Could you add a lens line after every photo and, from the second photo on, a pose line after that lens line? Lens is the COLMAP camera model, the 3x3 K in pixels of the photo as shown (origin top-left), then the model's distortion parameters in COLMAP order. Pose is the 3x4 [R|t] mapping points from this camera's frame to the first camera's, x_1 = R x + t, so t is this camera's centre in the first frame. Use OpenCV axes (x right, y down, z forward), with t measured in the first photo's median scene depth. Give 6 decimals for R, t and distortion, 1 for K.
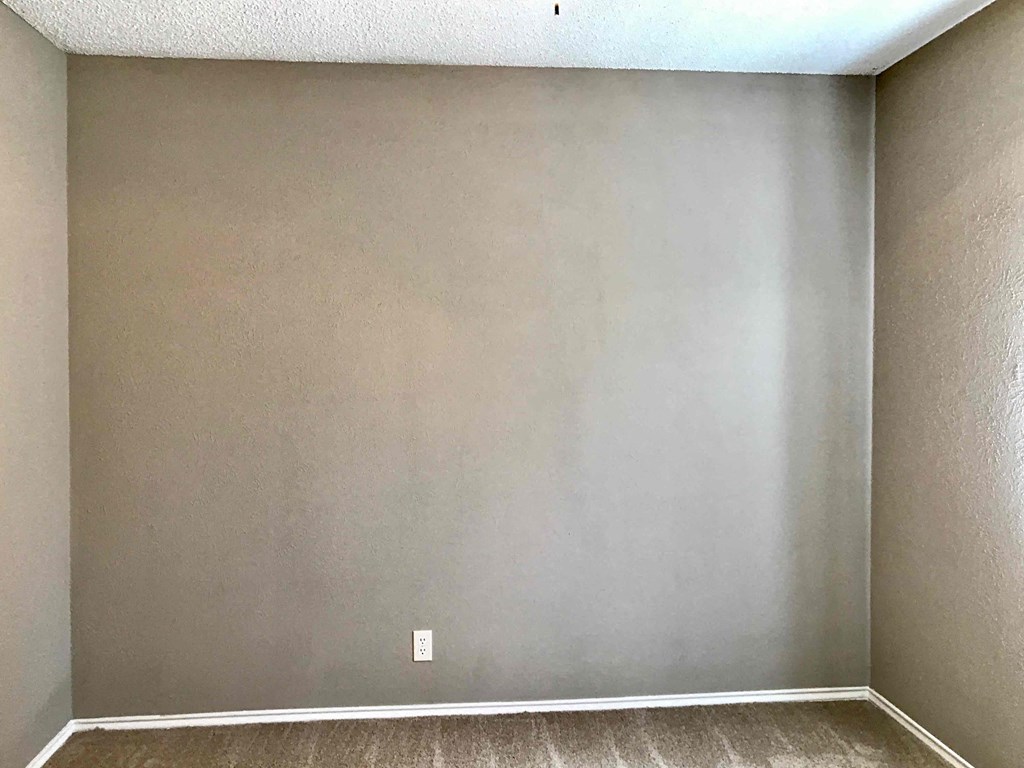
lens RADIAL K [[840.2, 0, 513.0], [0, 840.2, 386.8], [0, 0, 1]] dist [0.040576, -0.040210]
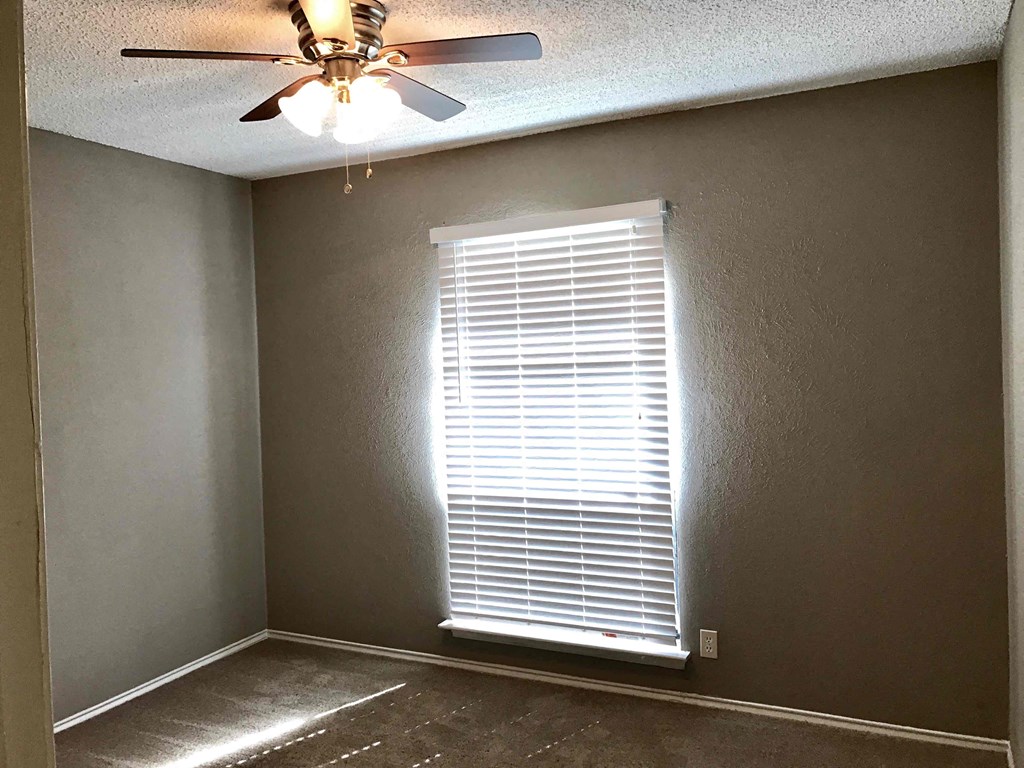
lens RADIAL K [[840.2, 0, 509.9], [0, 840.2, 378.4], [0, 0, 1]] dist [0.040576, -0.040210]
pose [[0.525938, -0.031992, 0.849921, -0.520992], [0.056570, 0.998395, 0.002575, -0.027771], [-0.848640, 0.046726, 0.526904, -0.061303]]
